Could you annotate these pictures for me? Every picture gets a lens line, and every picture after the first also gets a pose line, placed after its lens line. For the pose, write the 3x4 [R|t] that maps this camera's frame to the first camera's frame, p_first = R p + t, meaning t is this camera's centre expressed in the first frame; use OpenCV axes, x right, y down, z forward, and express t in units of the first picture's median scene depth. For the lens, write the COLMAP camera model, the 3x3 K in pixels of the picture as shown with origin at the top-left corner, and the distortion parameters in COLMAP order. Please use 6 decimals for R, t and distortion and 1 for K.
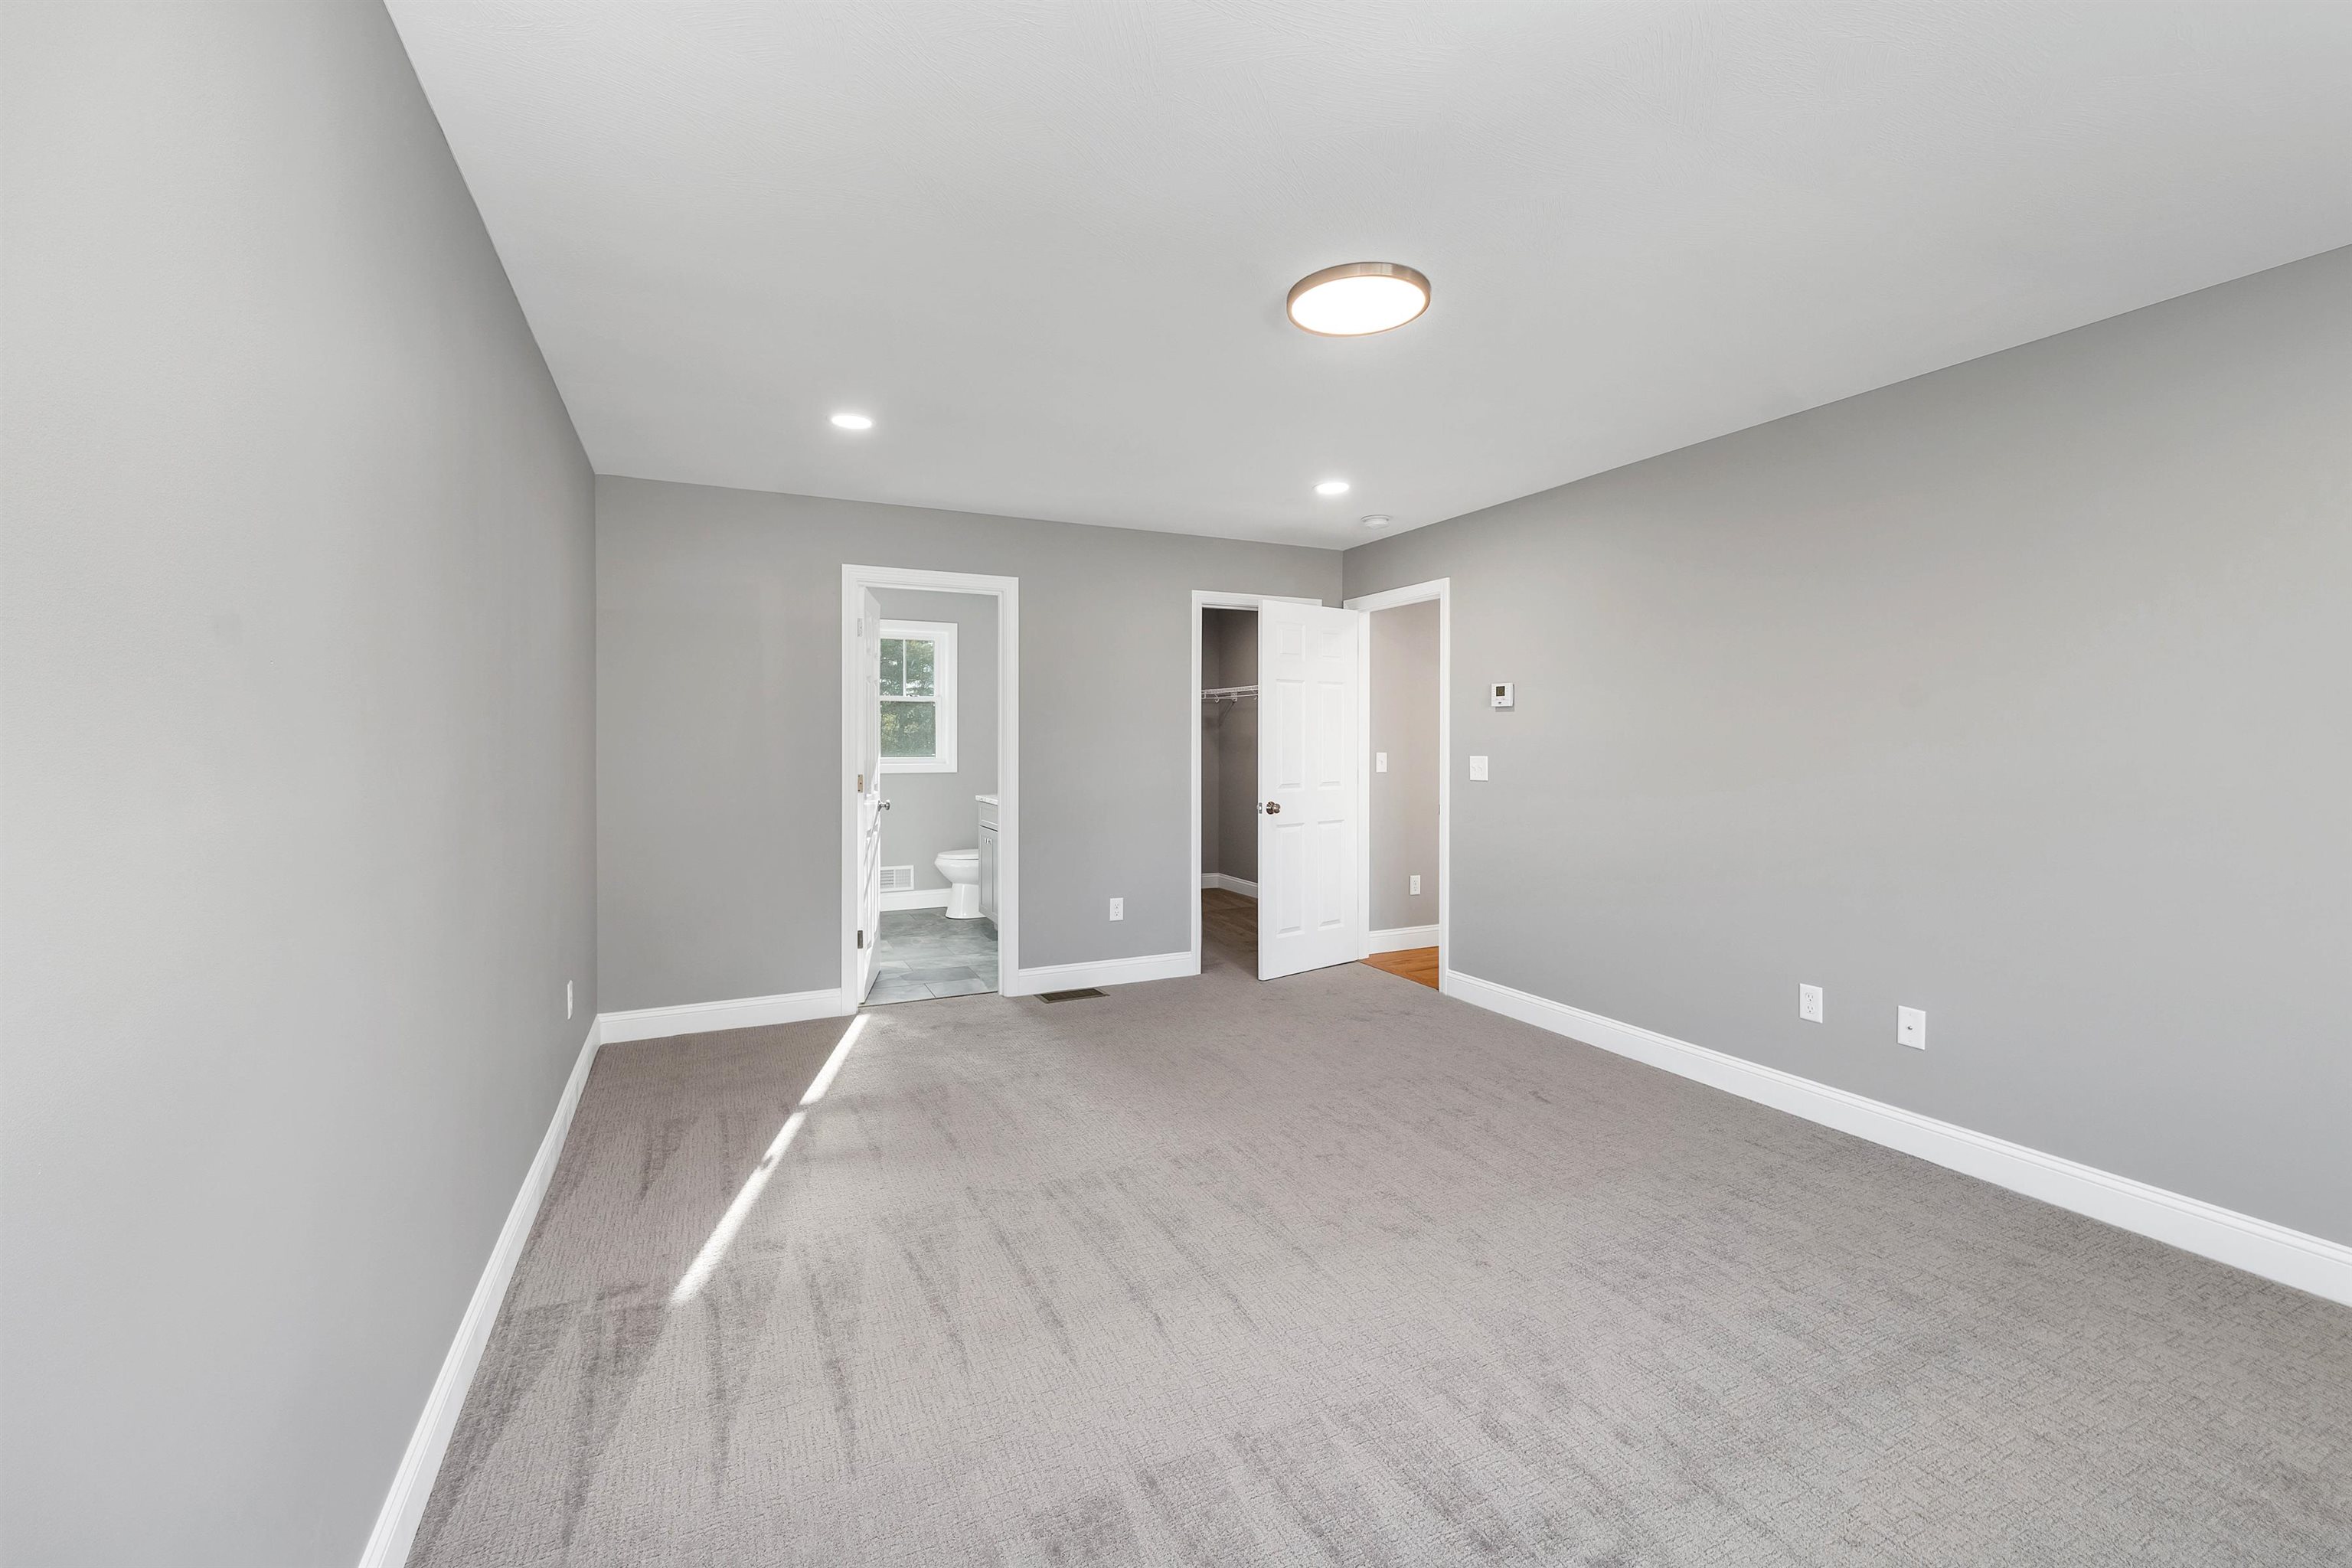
lens RADIAL K [[978.8, 0, 1165.8], [0, 978.8, 732.7], [0, 0, 1]] dist [-0.000566, 0.000077]
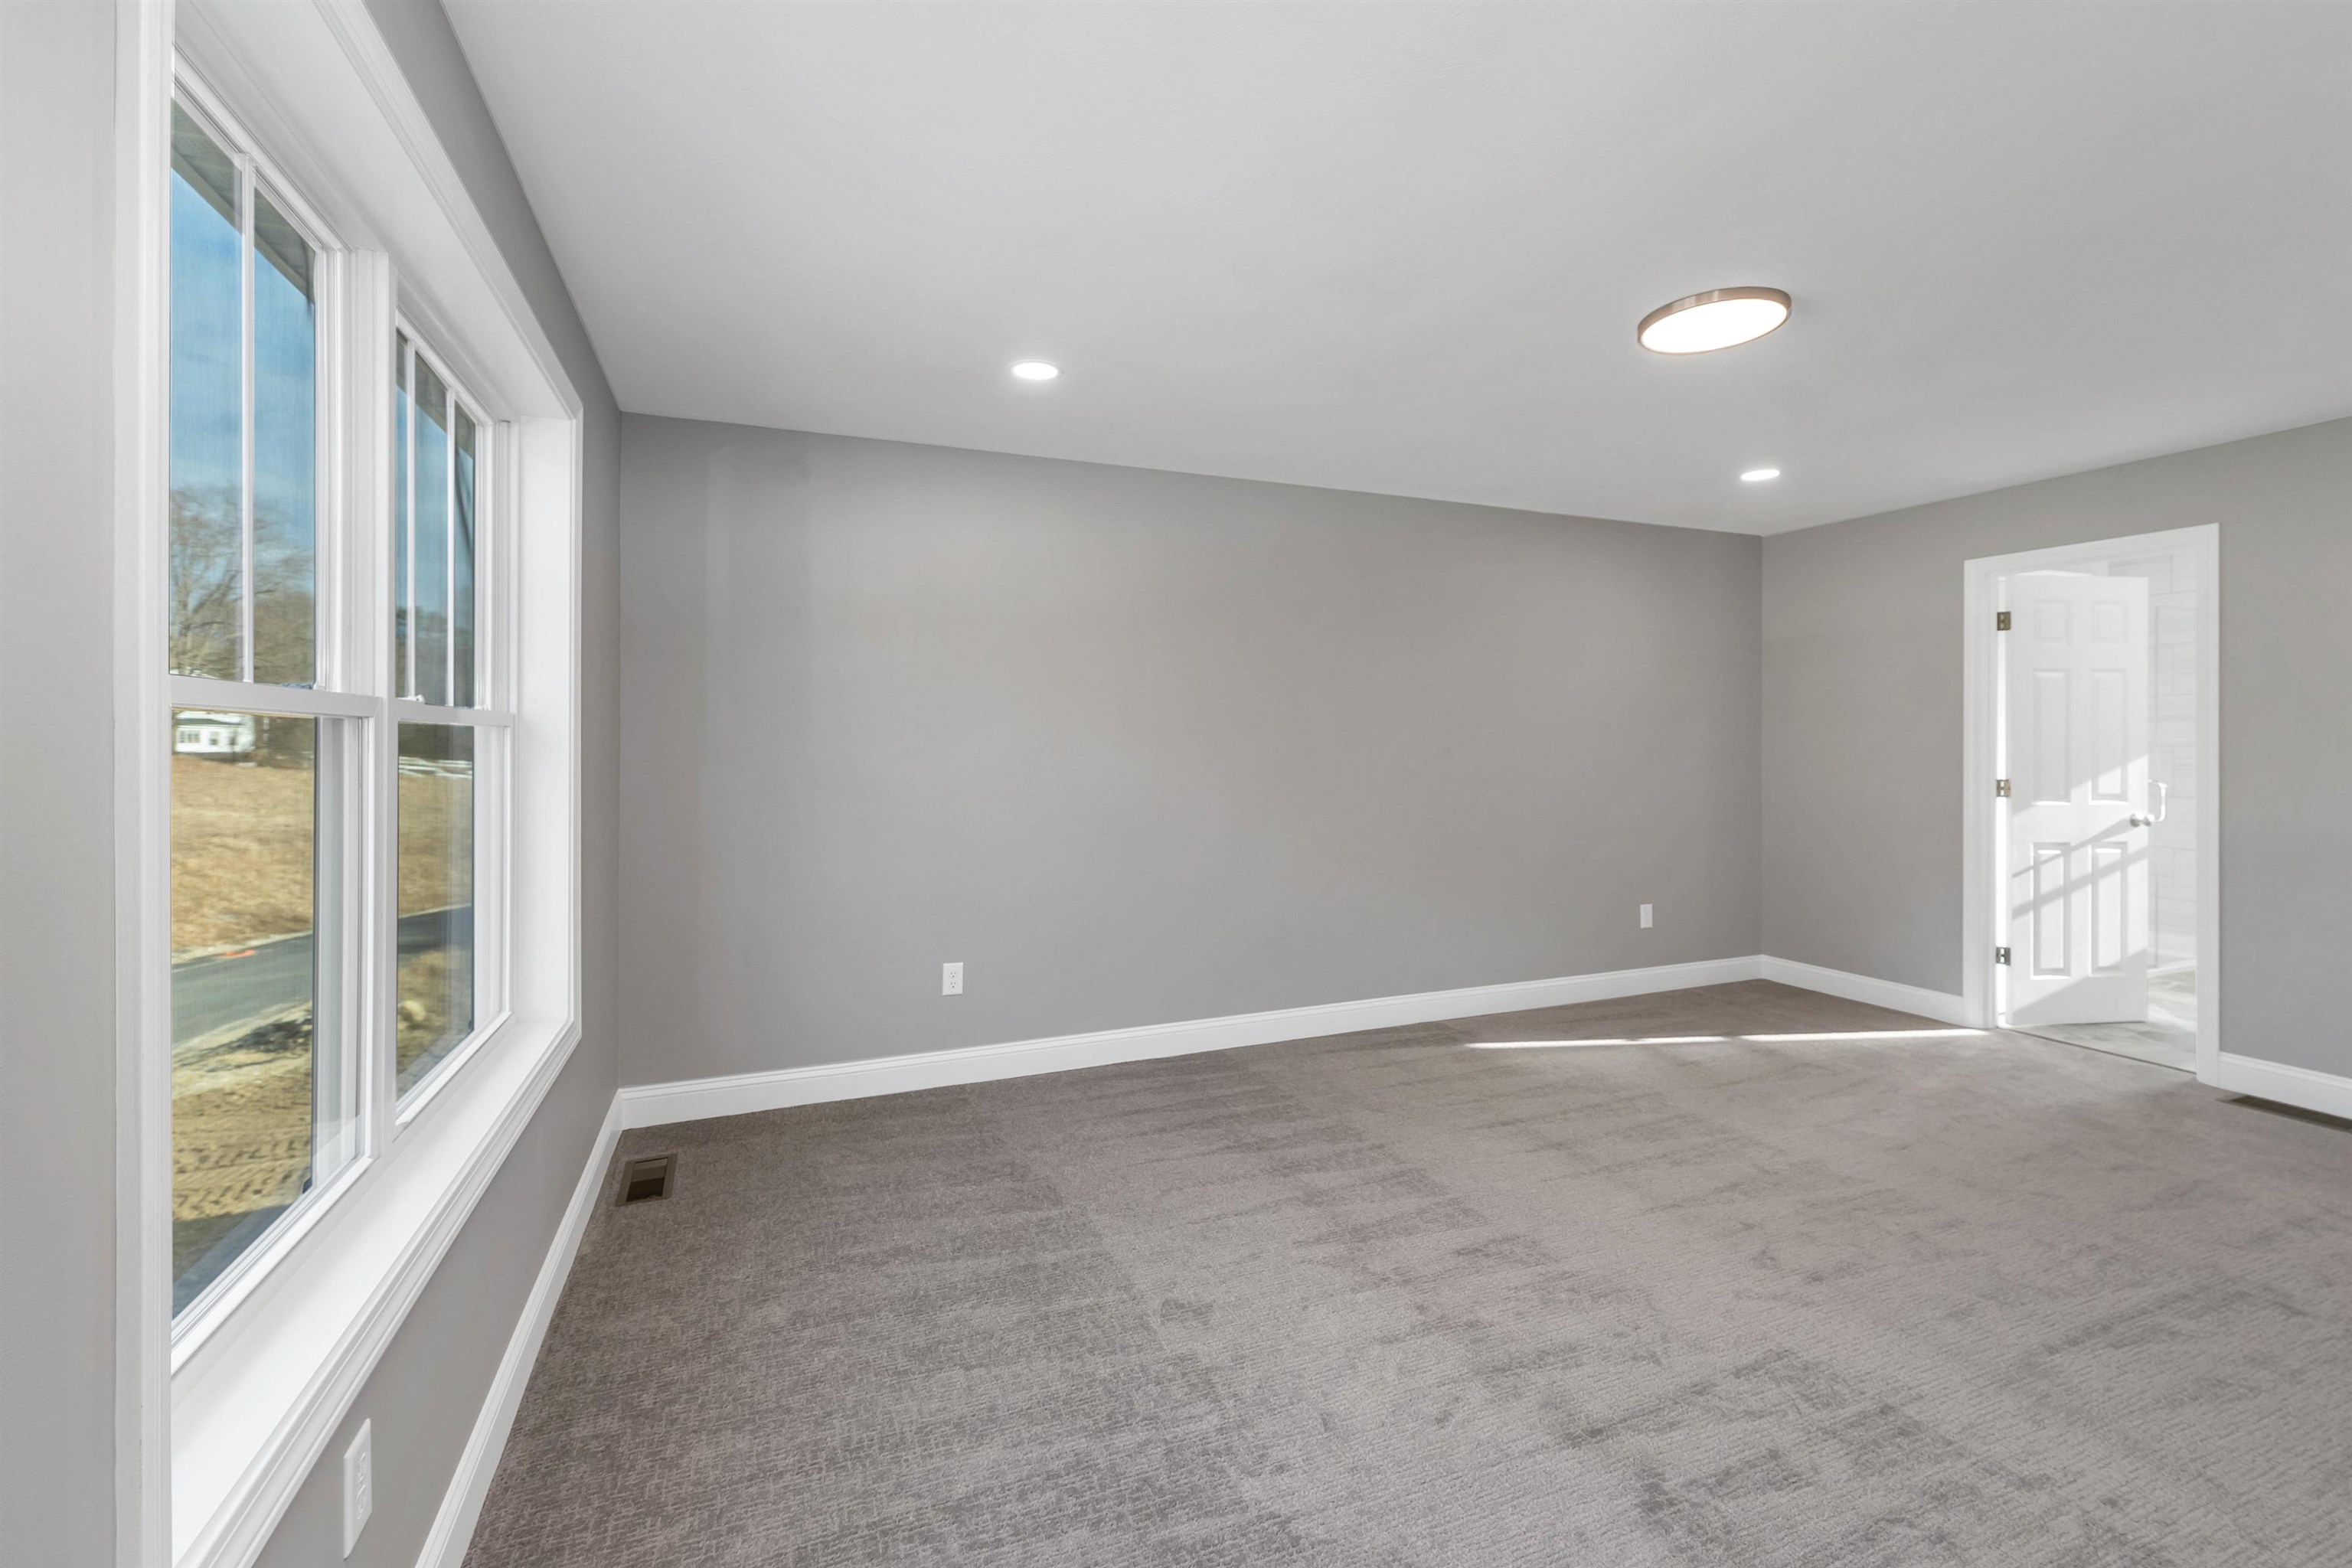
lens RADIAL K [[978.8, 0, 1165.8], [0, 978.8, 732.7], [0, 0, 1]] dist [-0.000566, 0.000077]
pose [[-0.054591, -0.009466, -0.998464, 1.039472], [0.011362, 0.999884, -0.010100, -0.005692], [0.998444, -0.011896, -0.054477, 0.391241]]
